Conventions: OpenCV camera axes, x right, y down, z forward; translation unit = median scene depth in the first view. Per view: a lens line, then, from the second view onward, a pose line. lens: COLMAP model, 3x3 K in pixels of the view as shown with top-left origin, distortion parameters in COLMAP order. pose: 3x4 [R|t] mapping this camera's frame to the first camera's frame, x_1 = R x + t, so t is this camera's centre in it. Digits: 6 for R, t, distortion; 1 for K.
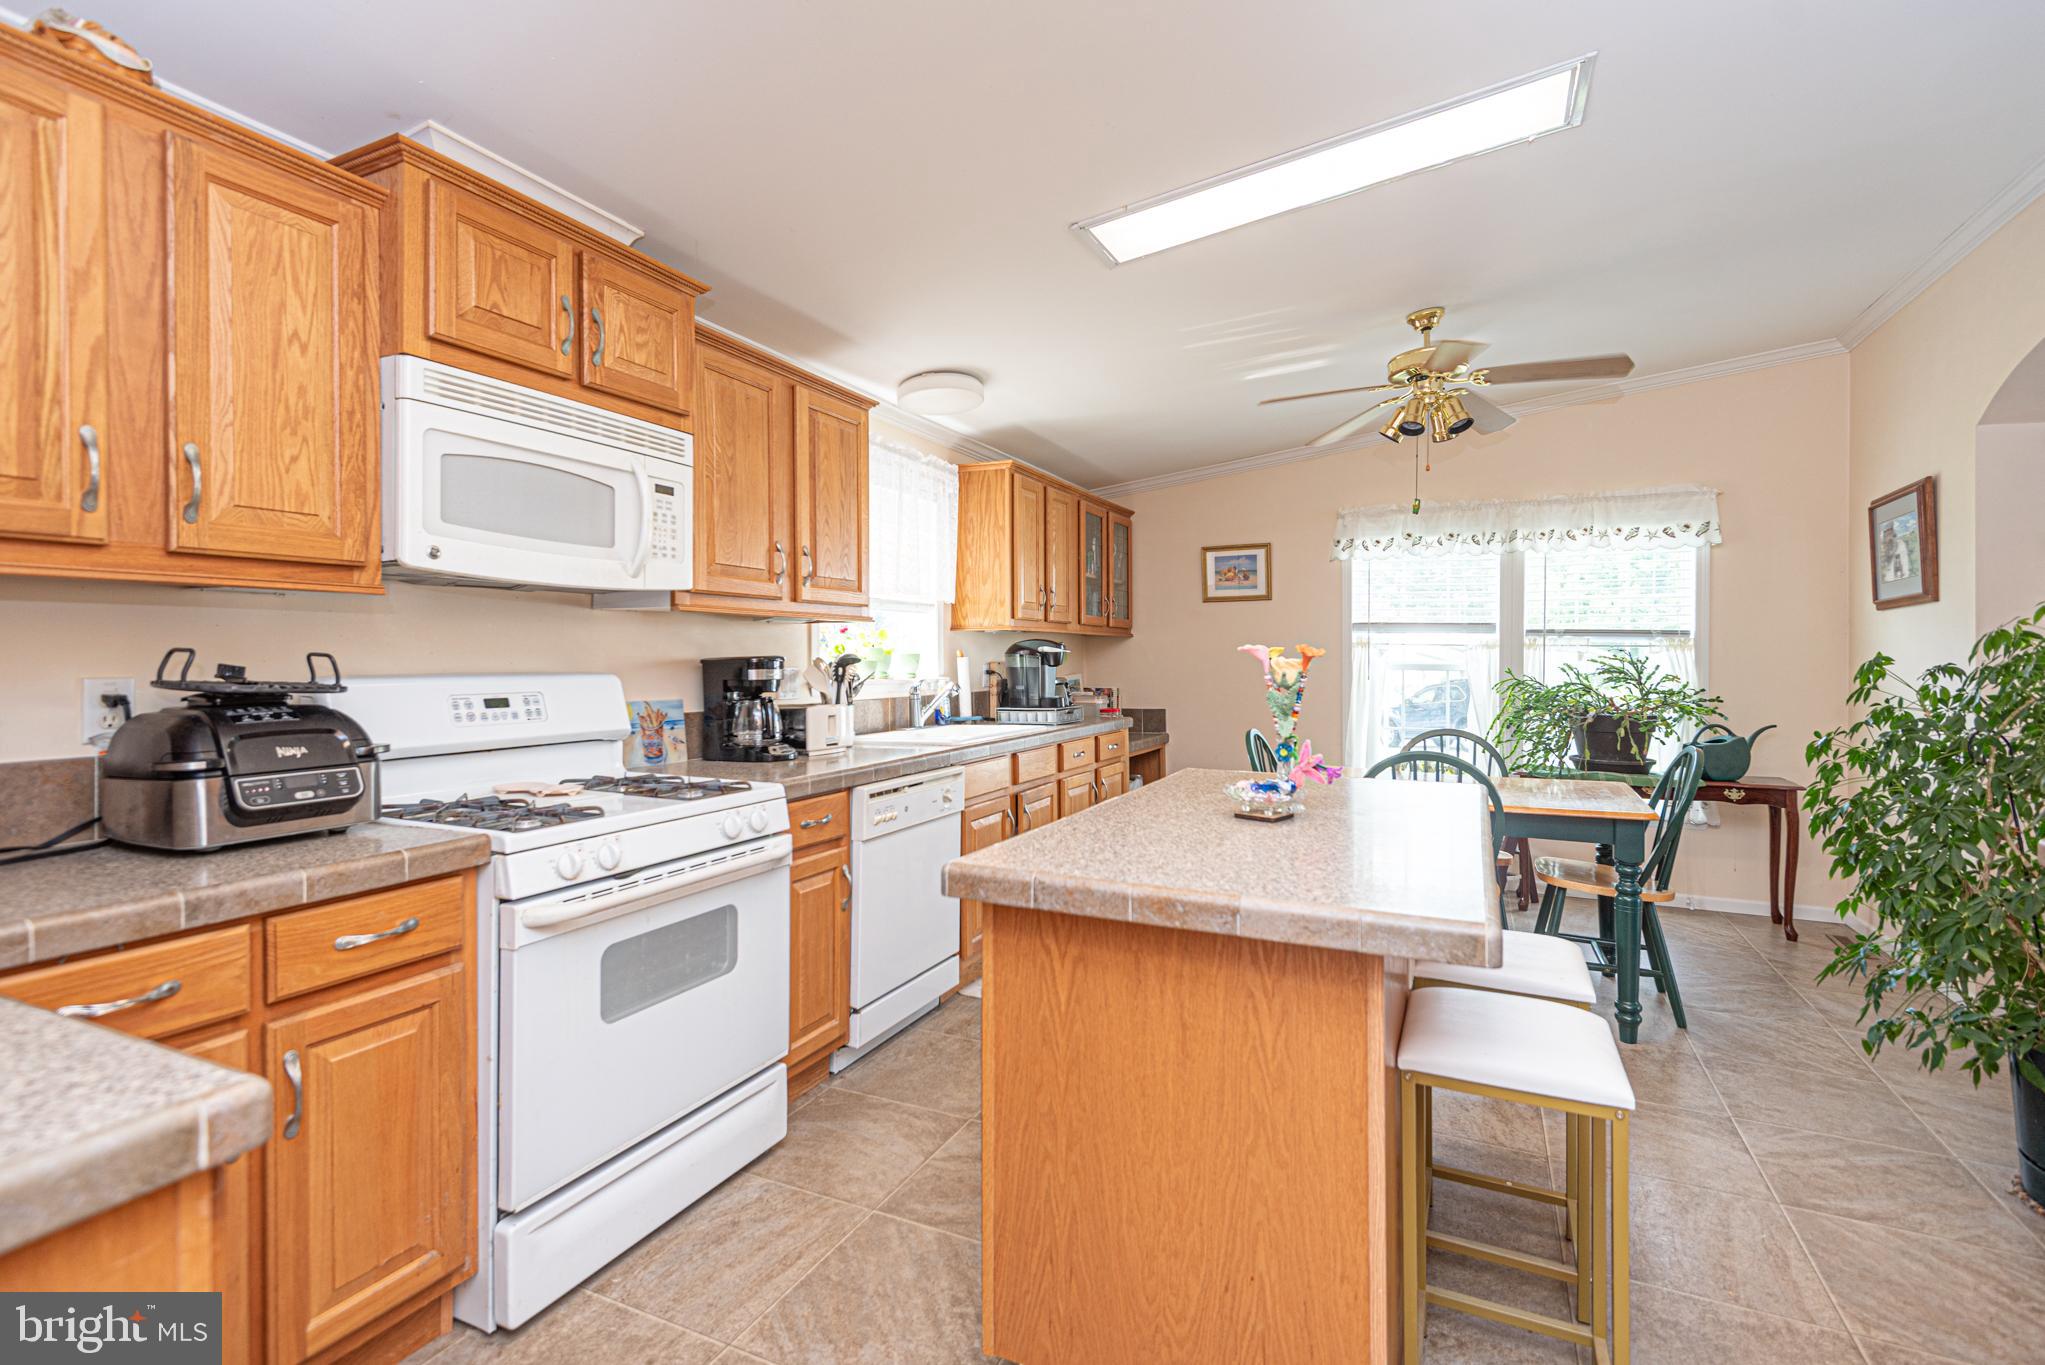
lens RADIAL K [[947.1, 0, 1021.2], [0, 947.1, 667.9], [0, 0, 1]] dist [0.028300, -0.009343]
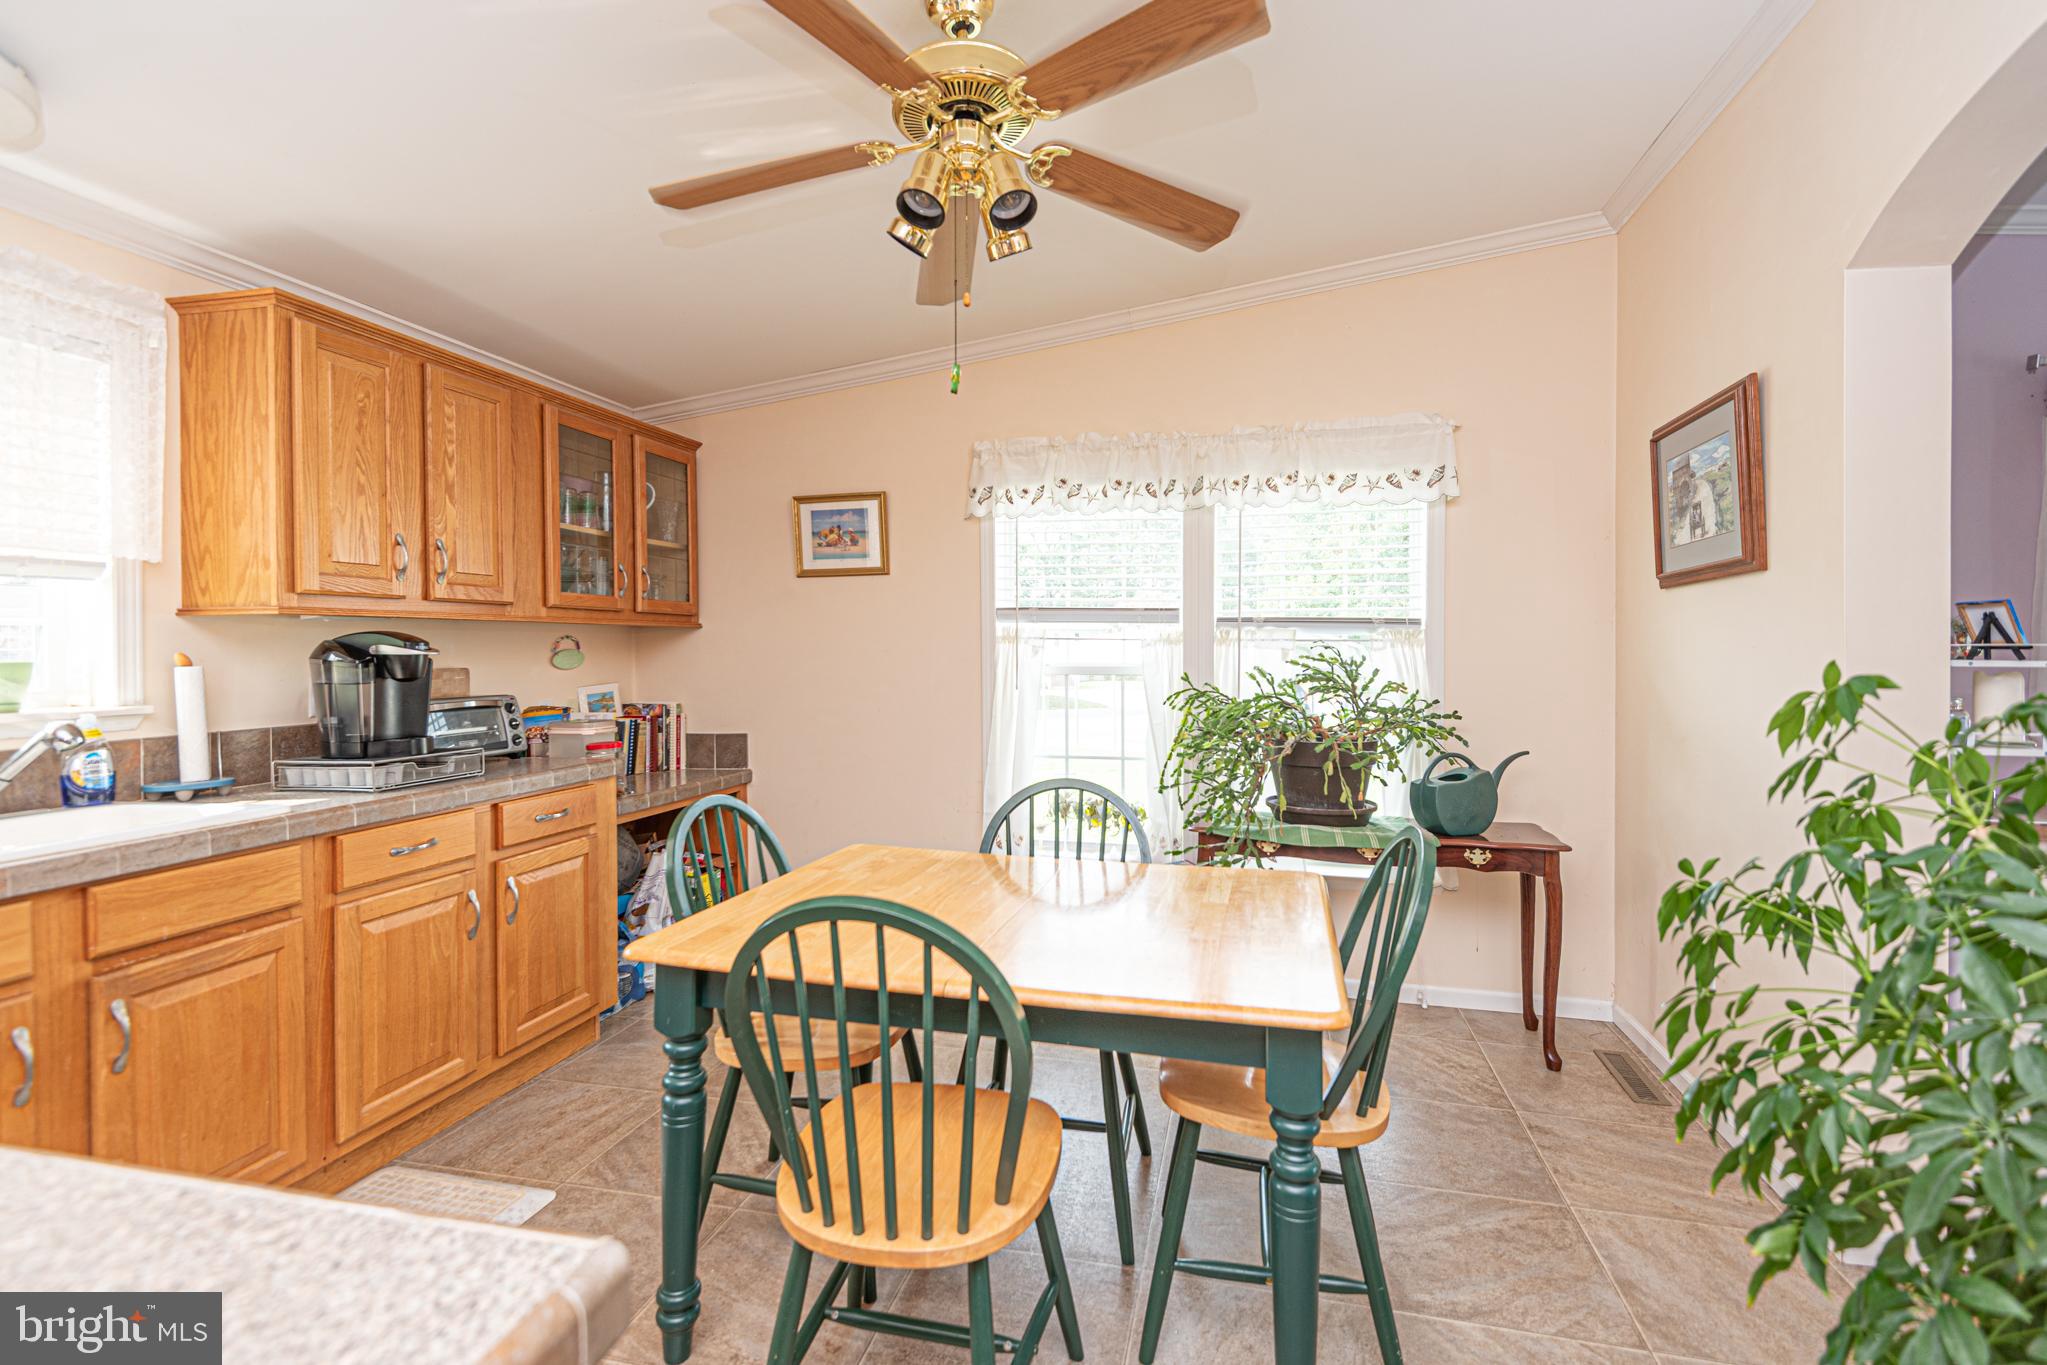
lens RADIAL K [[948.1, 0, 1006.7], [0, 948.1, 667.1], [0, 0, 1]] dist [0.028300, -0.009343]
pose [[0.981319, -0.008669, 0.192190, 0.265256], [0.007079, 0.999935, 0.008955, -0.011530], [-0.192255, -0.007427, 0.981317, 0.371167]]
